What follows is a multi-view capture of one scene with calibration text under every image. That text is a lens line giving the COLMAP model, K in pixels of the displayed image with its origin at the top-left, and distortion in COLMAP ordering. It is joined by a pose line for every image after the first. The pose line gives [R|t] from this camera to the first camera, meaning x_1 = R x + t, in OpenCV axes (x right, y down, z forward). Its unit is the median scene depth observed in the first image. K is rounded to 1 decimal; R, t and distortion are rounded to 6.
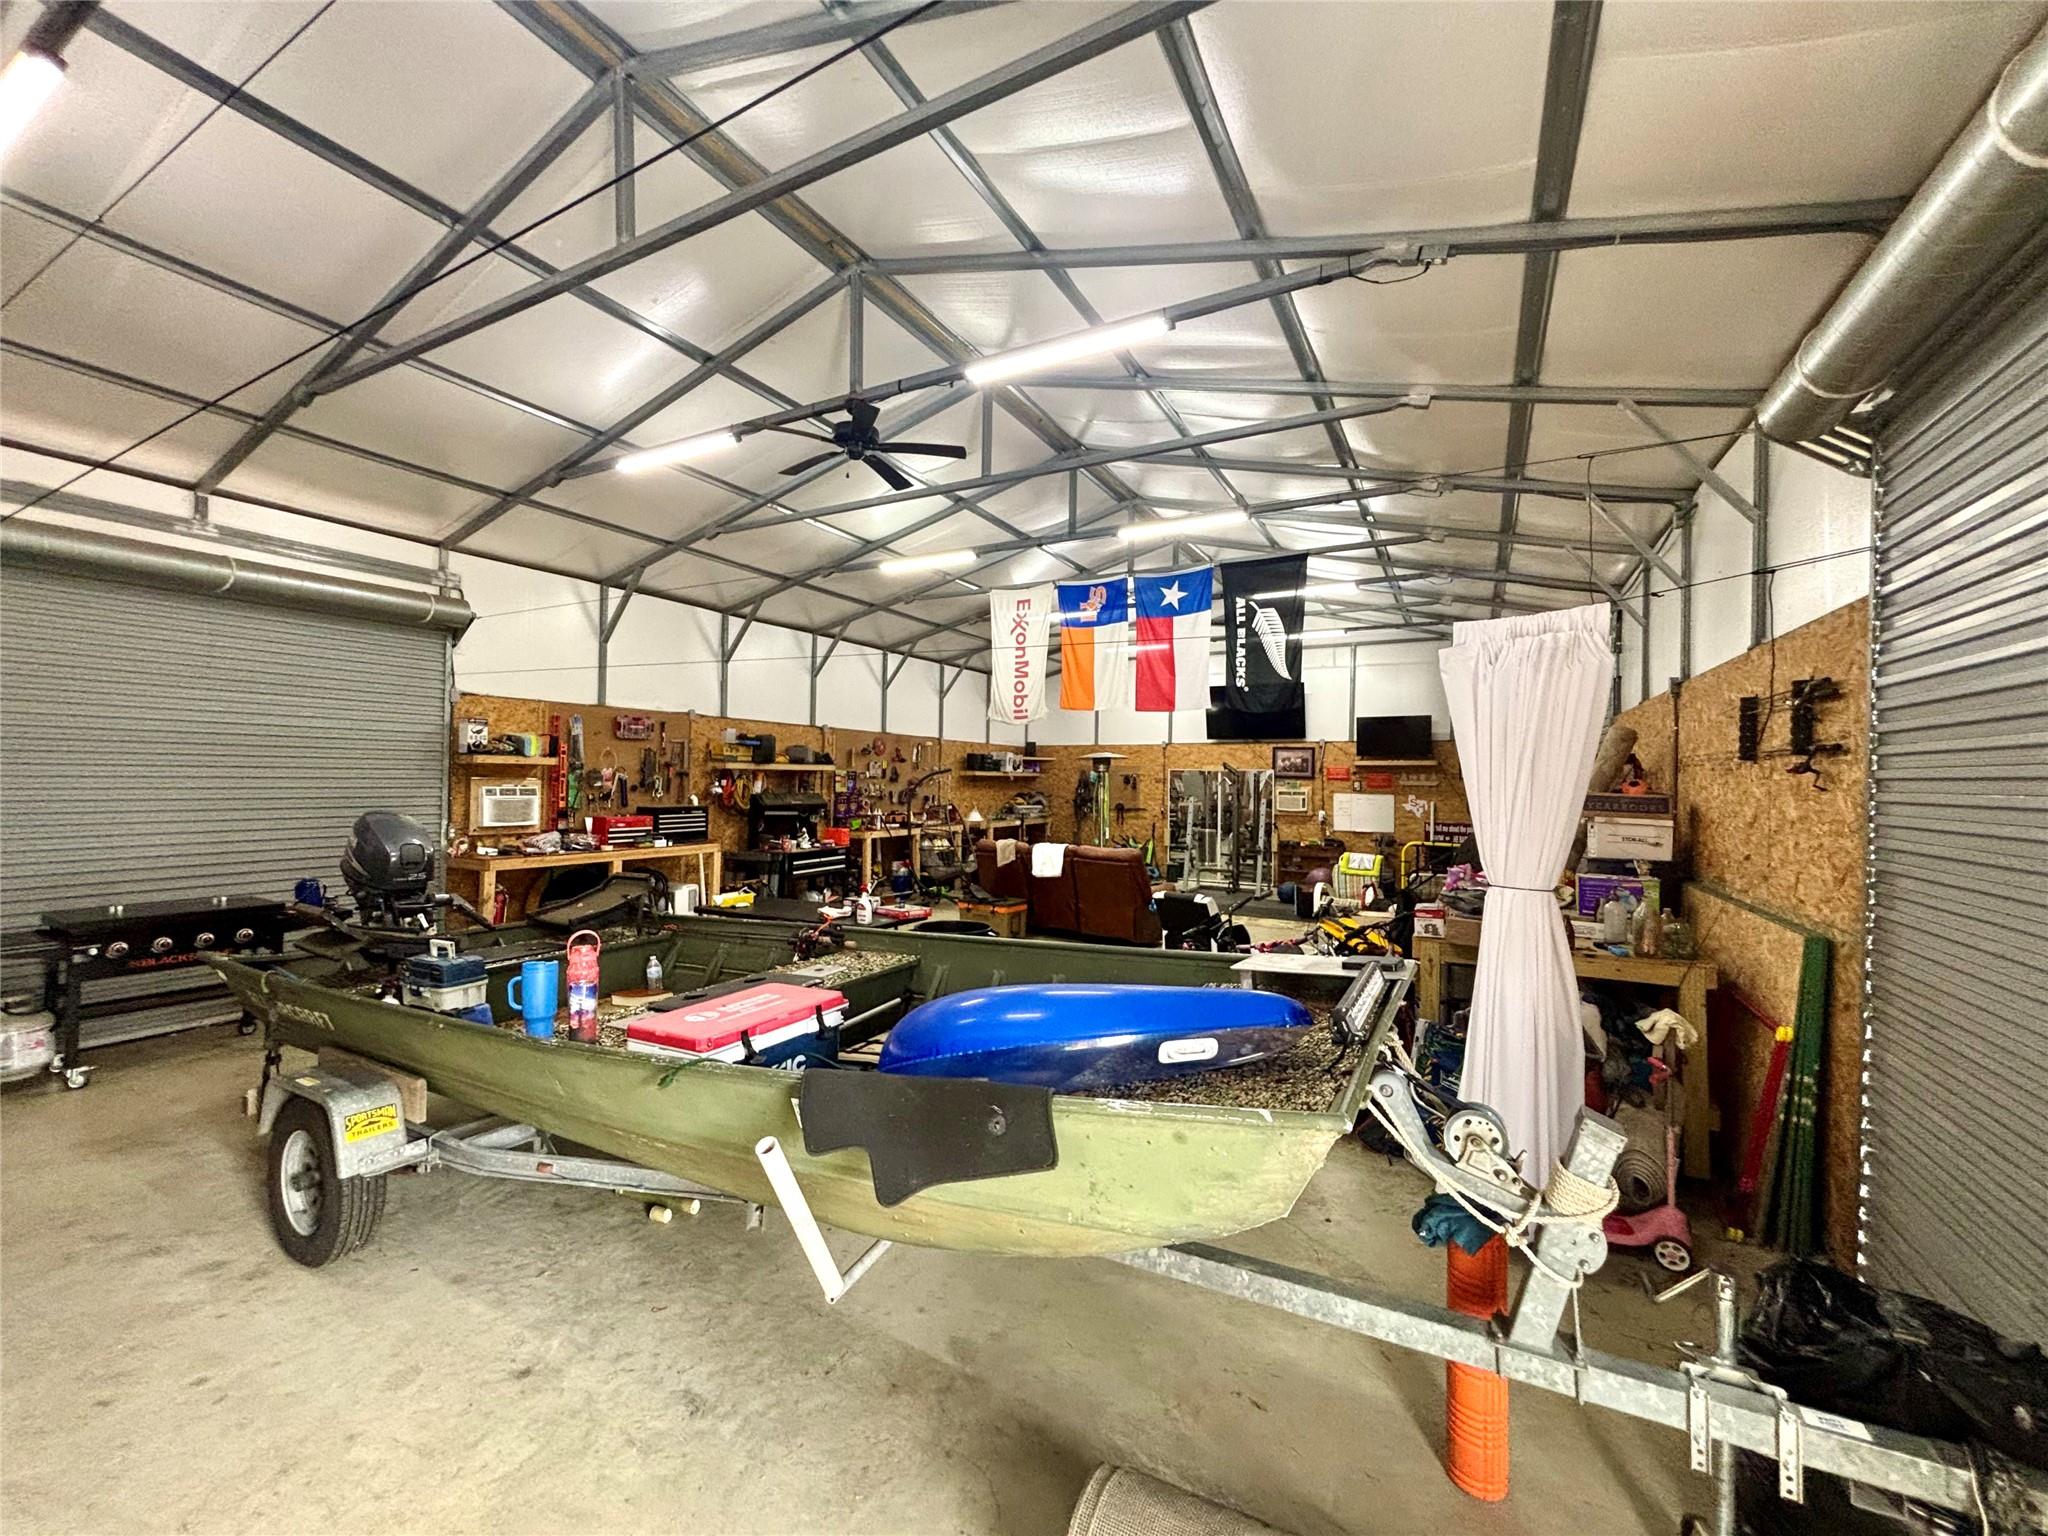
lens RADIAL K [[824.2, 0, 1024.0], [0, 824.2, 768.0], [0, 0, 1]] dist [0.002640, -0.000920]
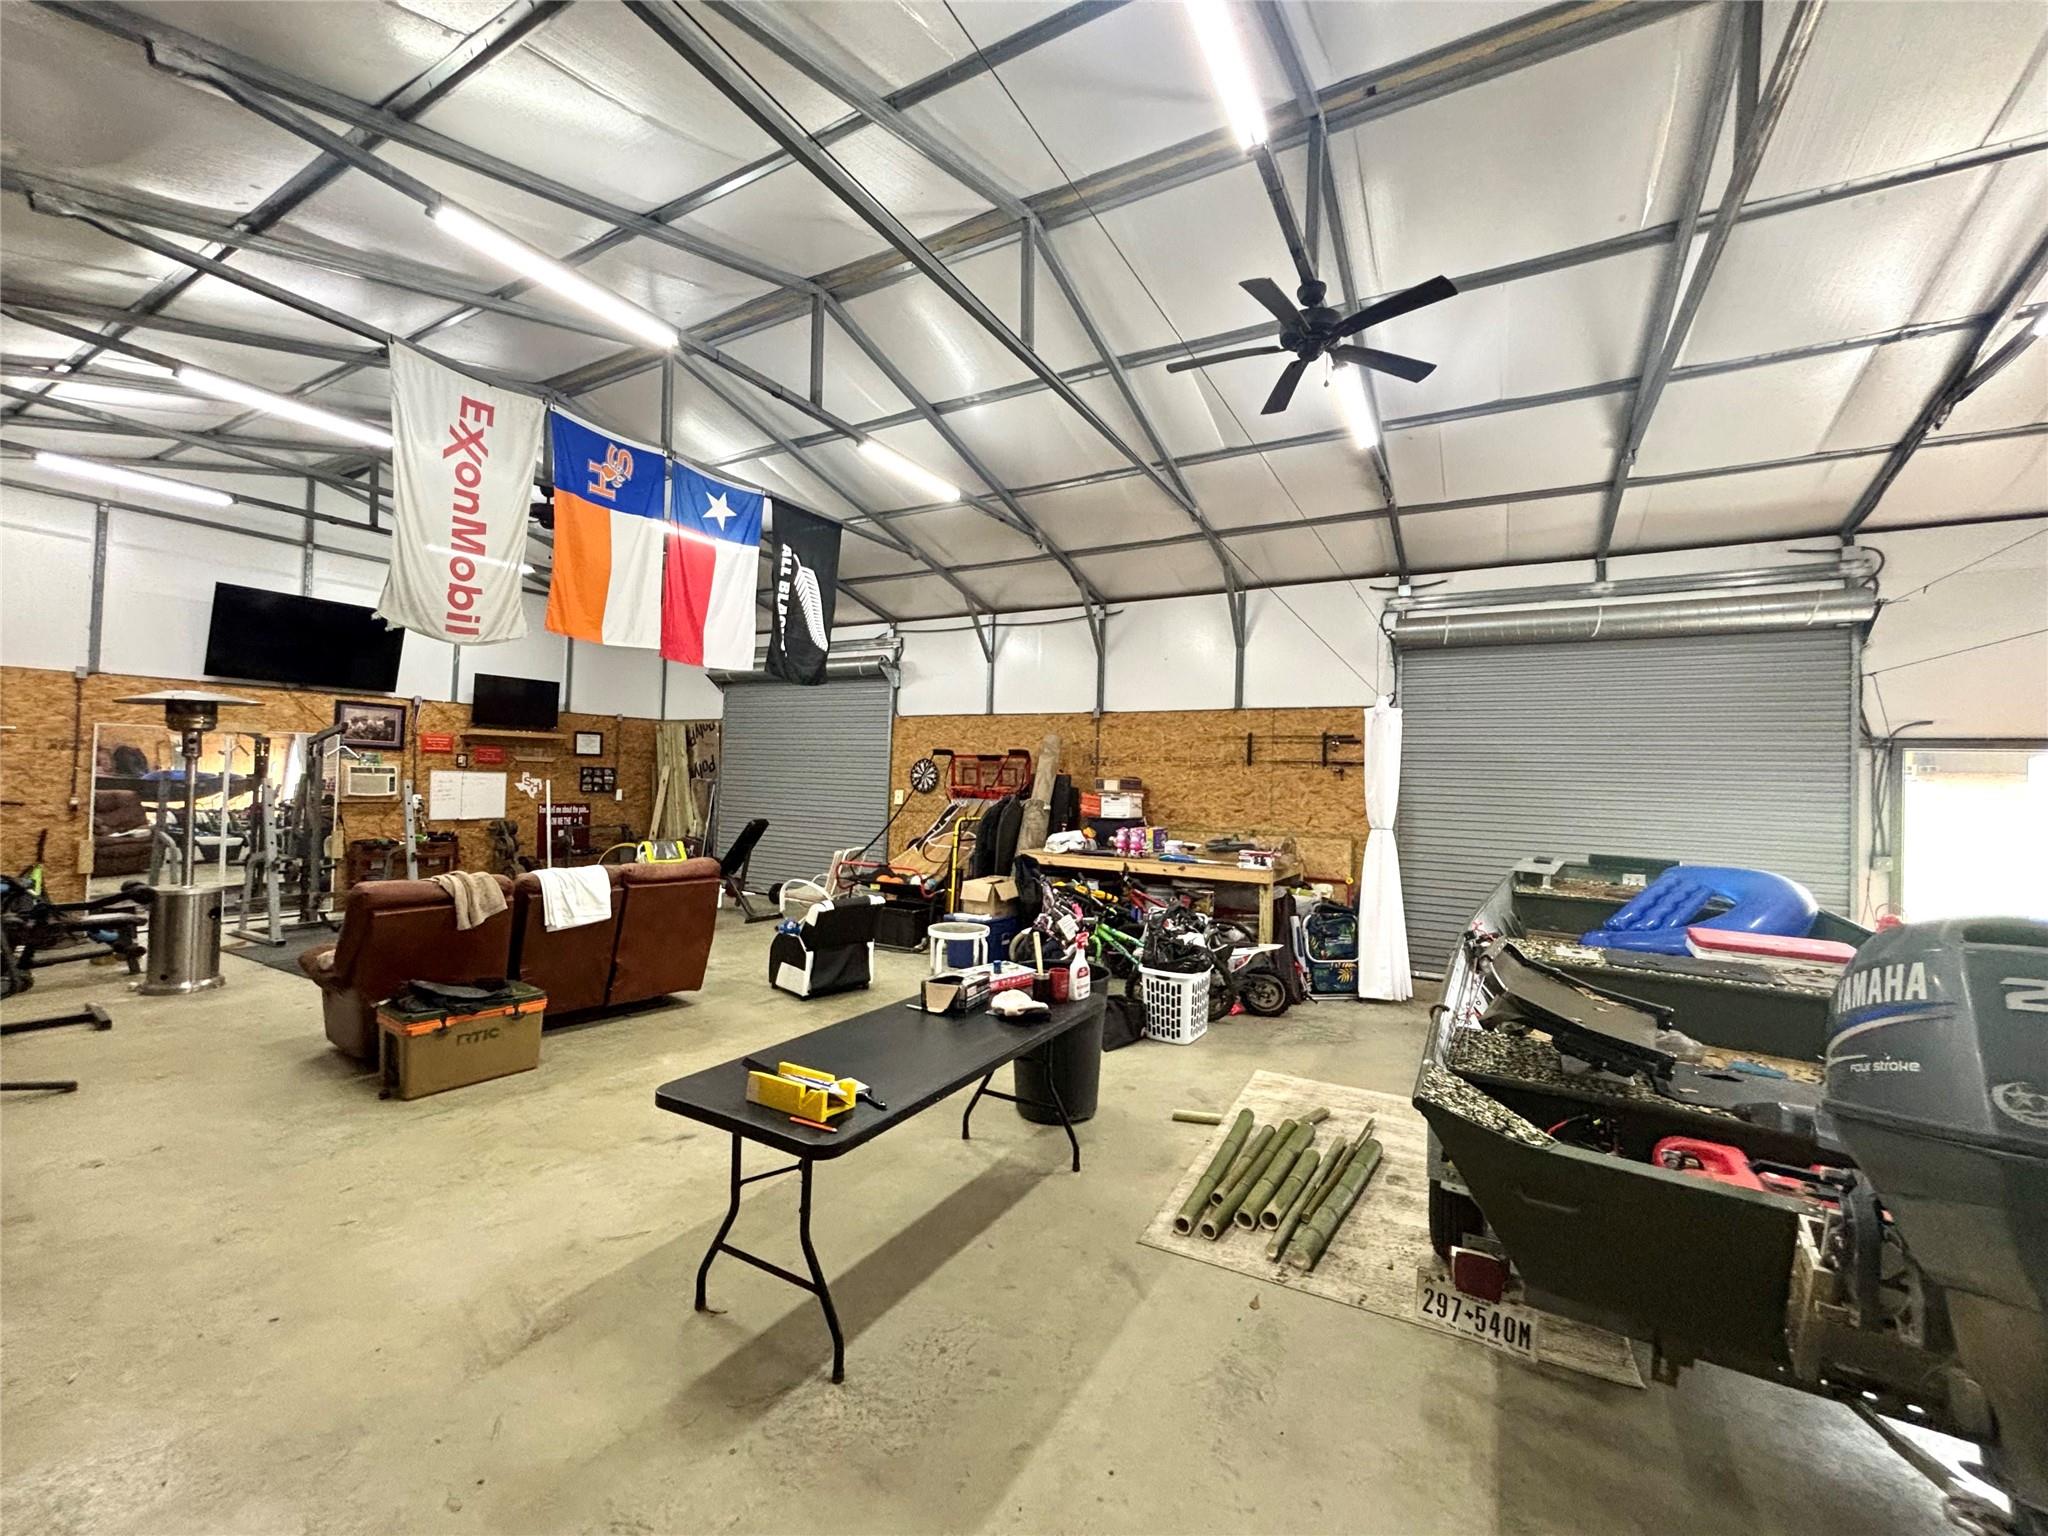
lens RADIAL K [[824.2, 0, 1024.0], [0, 824.2, 768.0], [0, 0, 1]] dist [0.002640, -0.000920]
pose [[0.023957, 0.000610, 0.999713, -0.369137], [-0.040843, 0.999165, 0.000369, 0.006819], [-0.998878, -0.040840, 0.023962, 0.468328]]
